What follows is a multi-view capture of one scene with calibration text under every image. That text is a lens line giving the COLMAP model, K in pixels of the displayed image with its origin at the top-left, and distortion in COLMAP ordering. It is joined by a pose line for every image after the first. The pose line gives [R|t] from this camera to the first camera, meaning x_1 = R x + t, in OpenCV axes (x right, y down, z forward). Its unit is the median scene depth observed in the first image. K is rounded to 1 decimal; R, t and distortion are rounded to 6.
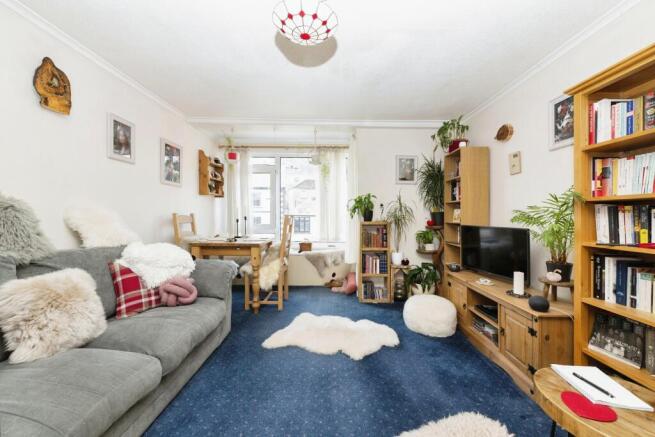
lens RADIAL K [[266.8, 0, 328.0], [0, 266.8, 225.0], [0, 0, 1]] dist [0.000102, -0.000043]
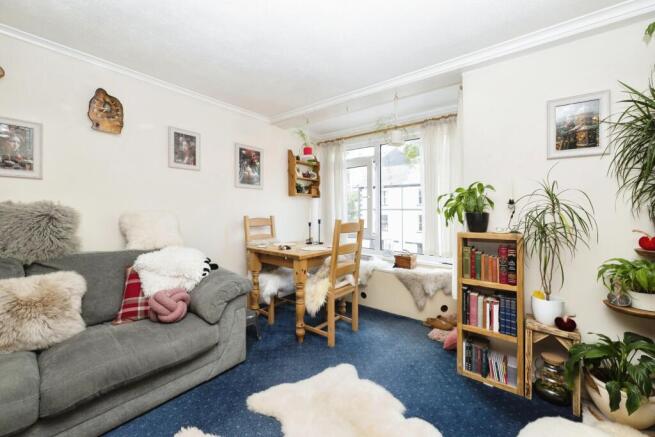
lens RADIAL K [[263.1, 0, 327.5], [0, 263.1, 218.5], [0, 0, 1]] dist [-0.001947, -0.000366]
pose [[0.780179, 0.013475, -0.625411, 0.256188], [-0.021798, 0.999746, -0.005652, -0.033114], [0.625177, 0.018042, 0.780275, 0.388066]]
